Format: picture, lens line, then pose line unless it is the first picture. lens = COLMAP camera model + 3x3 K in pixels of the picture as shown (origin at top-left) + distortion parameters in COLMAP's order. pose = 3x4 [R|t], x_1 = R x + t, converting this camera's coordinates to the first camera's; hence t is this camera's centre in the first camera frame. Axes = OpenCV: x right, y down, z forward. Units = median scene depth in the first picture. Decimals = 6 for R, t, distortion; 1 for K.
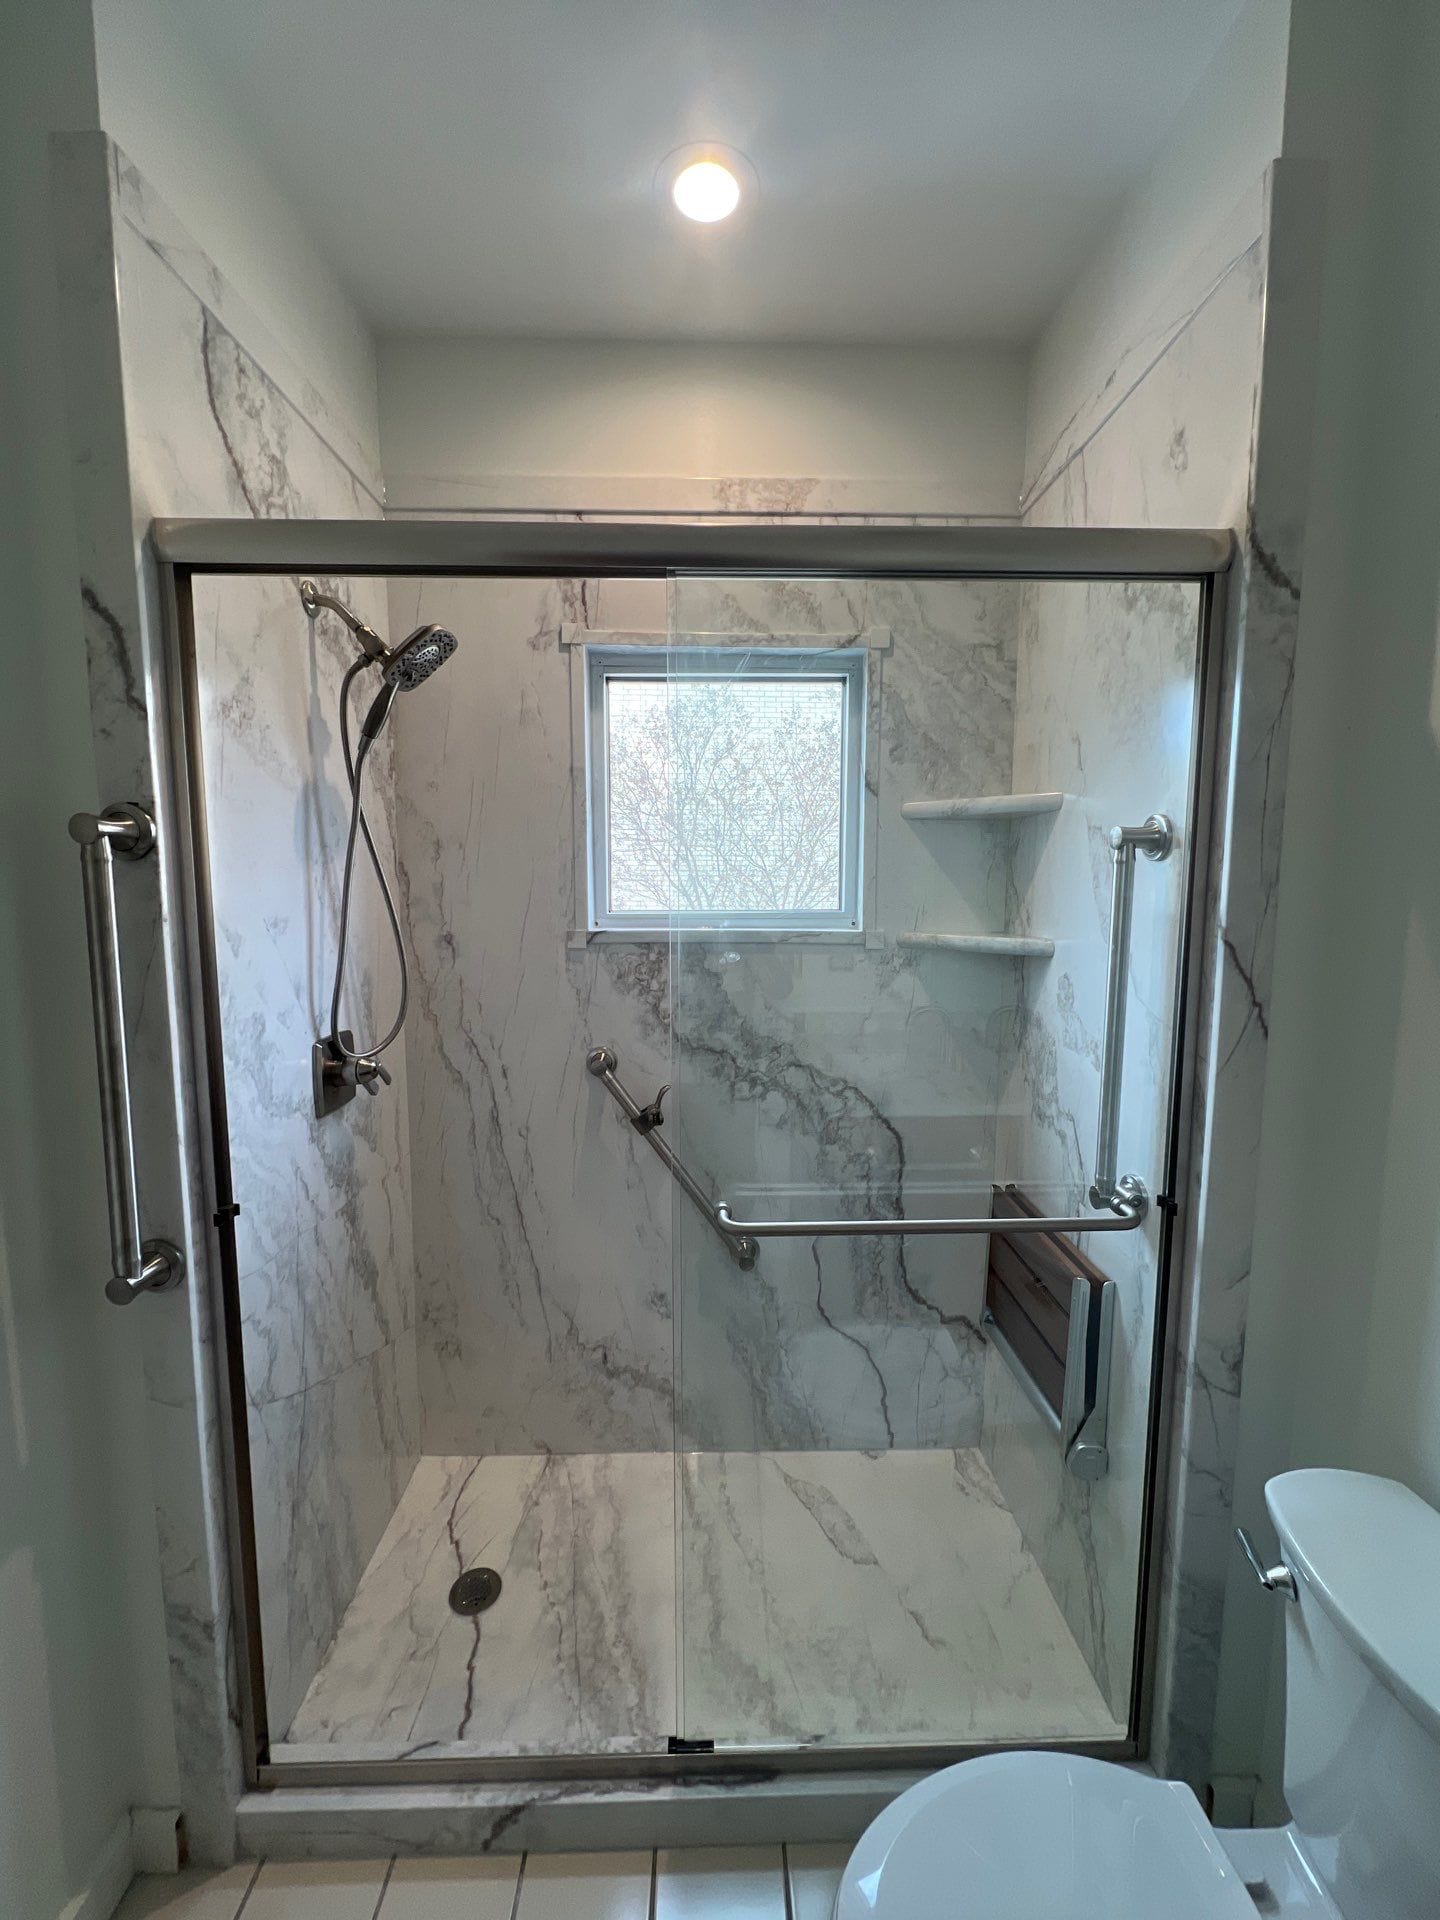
lens RADIAL K [[766.2, 0, 727.6], [0, 766.2, 960.5], [0, 0, 1]] dist [-0.000864, 0.000151]
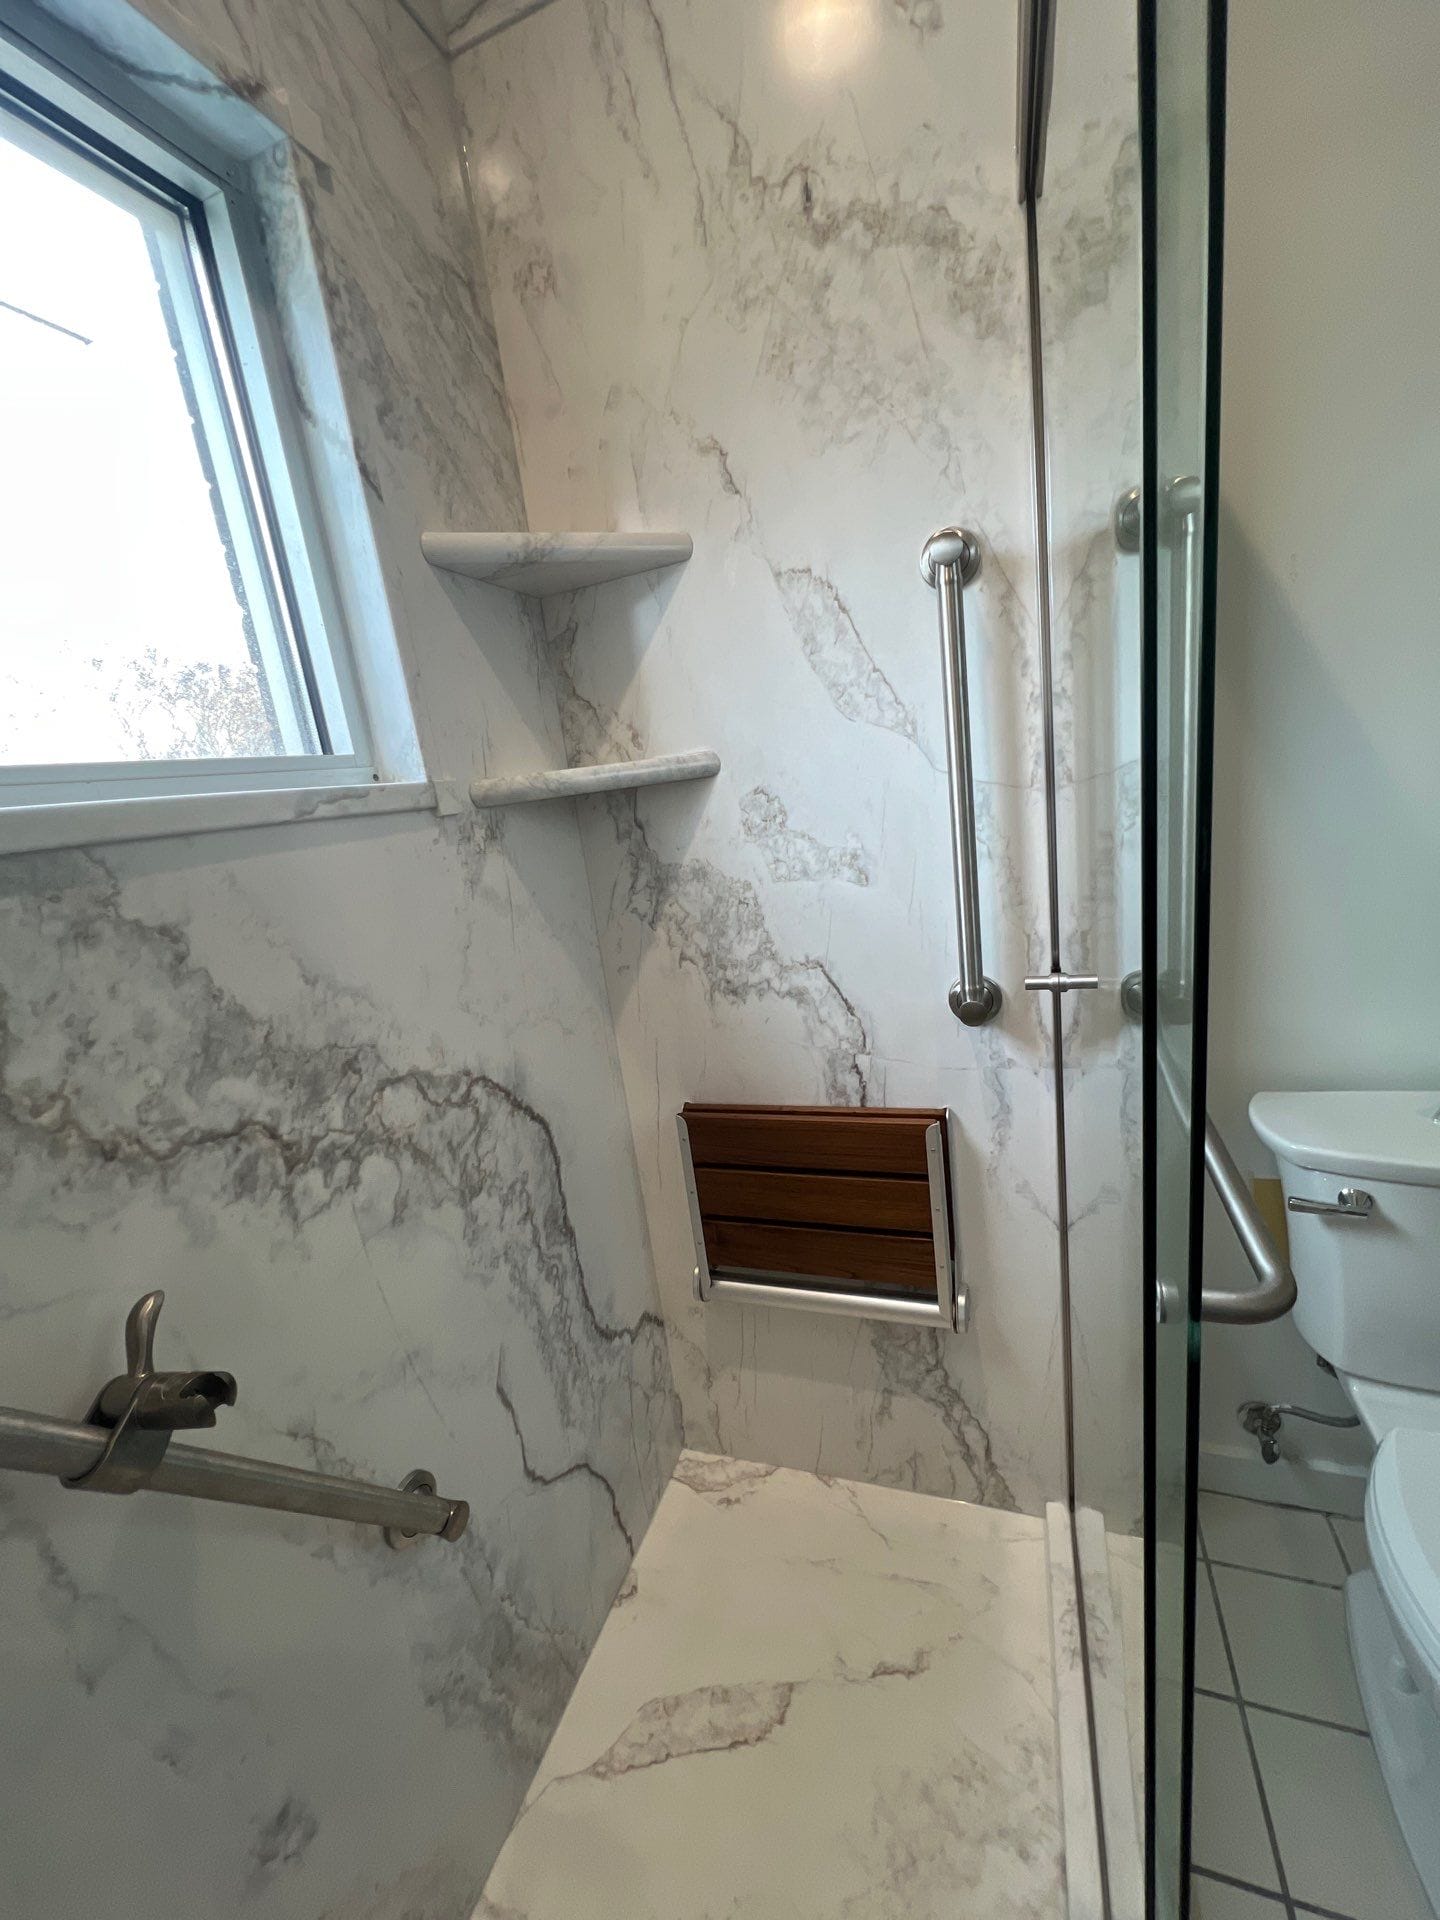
lens RADIAL K [[765.5, 0, 719.8], [0, 765.5, 959.9], [0, 0, 1]] dist [-0.001483, 0.000557]
pose [[0.358564, -0.265141, 0.895060, -0.292593], [0.229346, 0.954450, 0.190857, 0.027168], [-0.904893, 0.136844, 0.403041, 0.762470]]
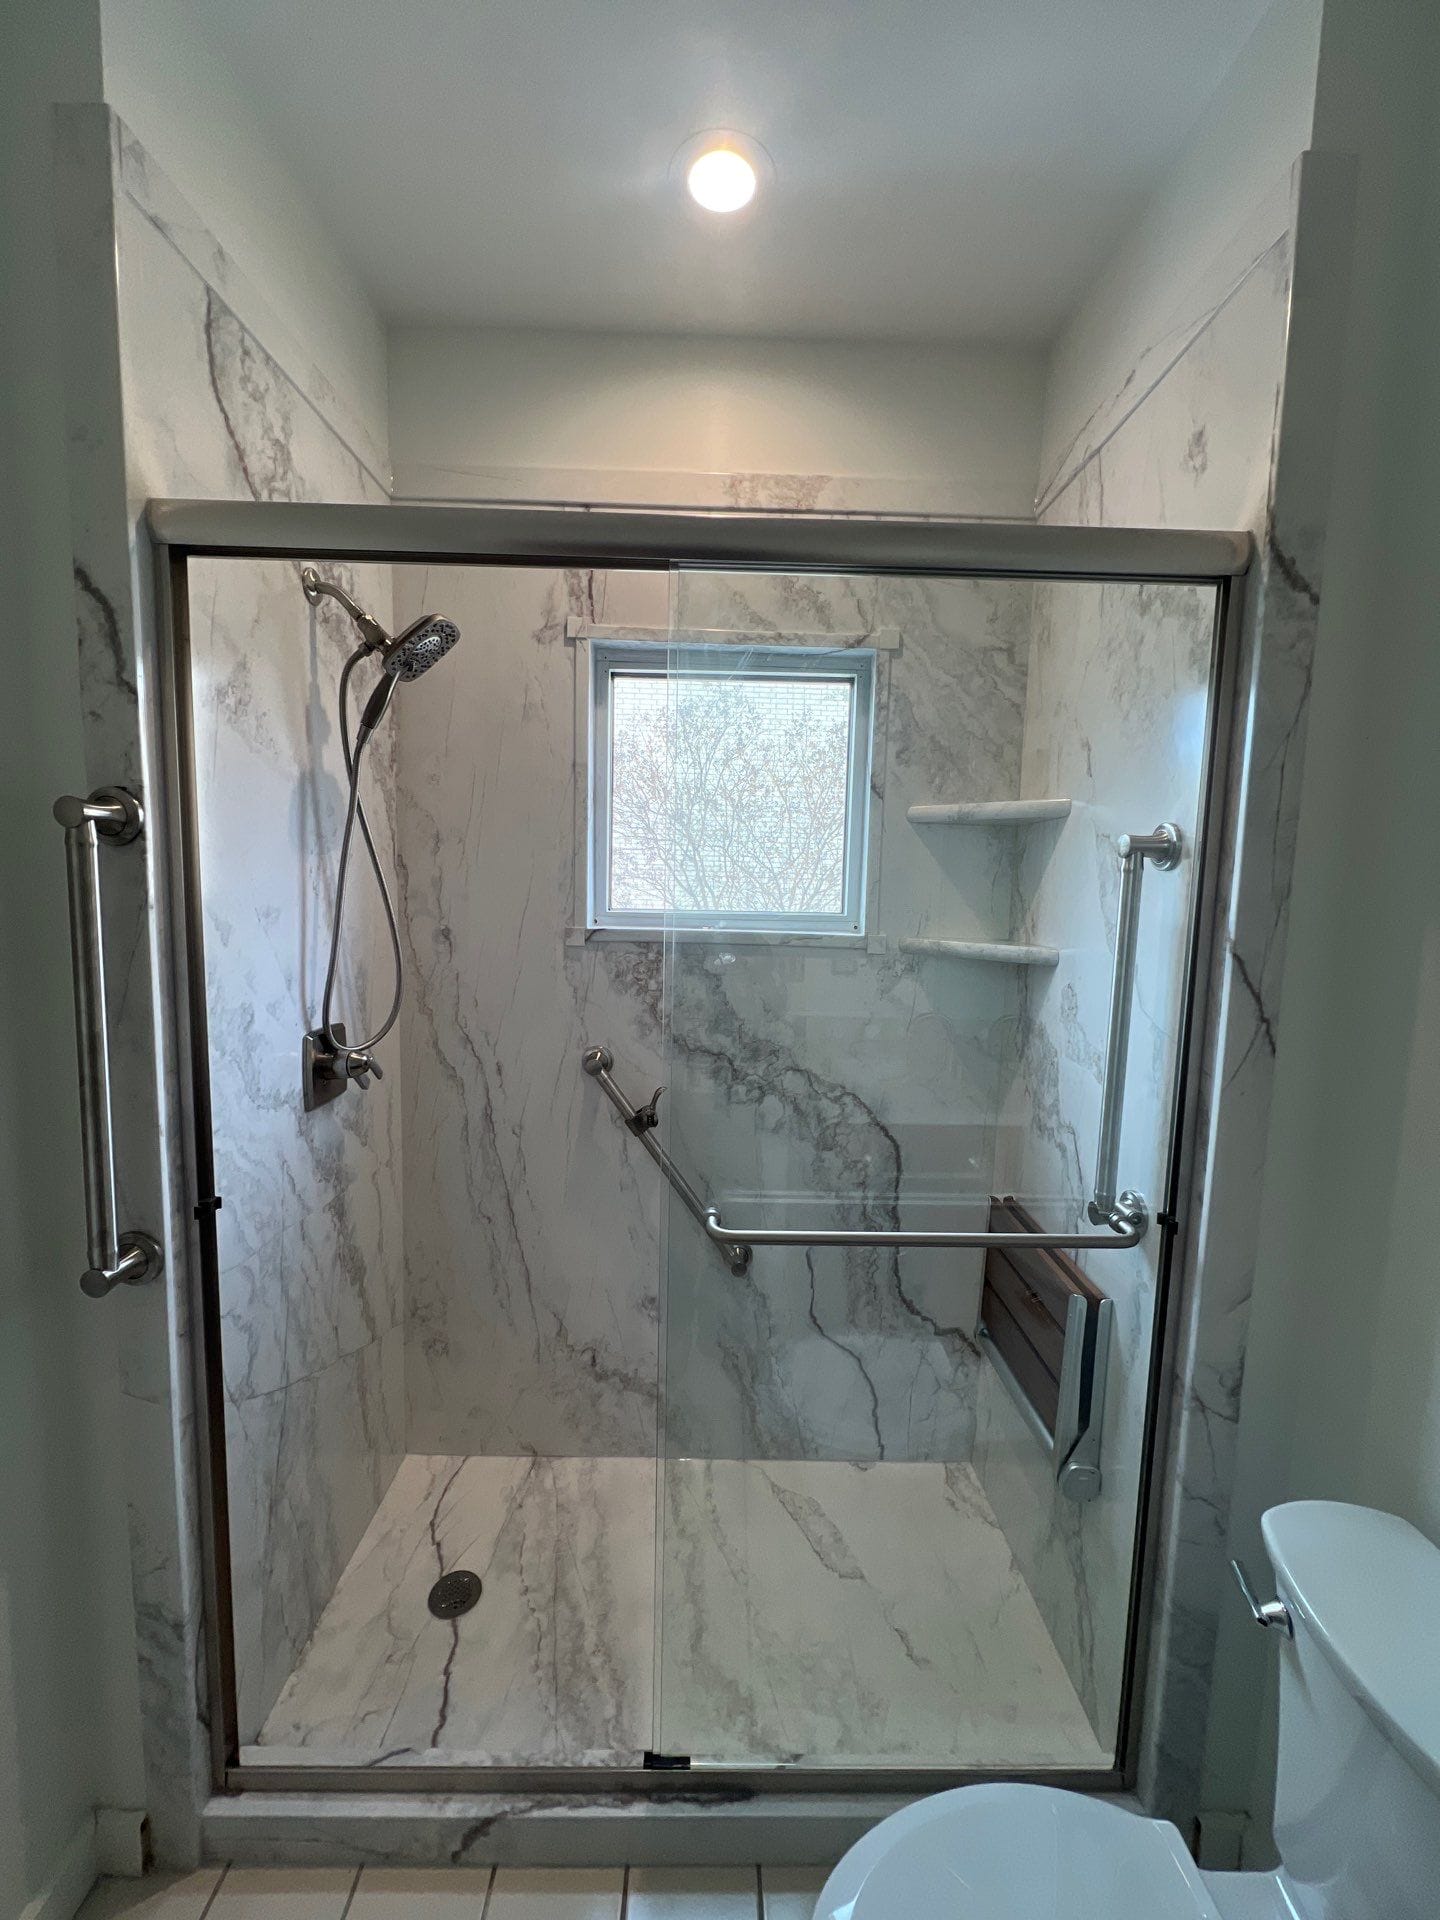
lens RADIAL K [[766.2, 0, 727.8], [0, 766.2, 960.2], [0, 0, 1]] dist [-0.000864, 0.000151]
pose [[0.999672, 0.024381, -0.007808, 0.010233], [-0.024393, 0.999701, -0.001471, -0.000791], [0.007770, 0.001661, 0.999968, 0.014943]]
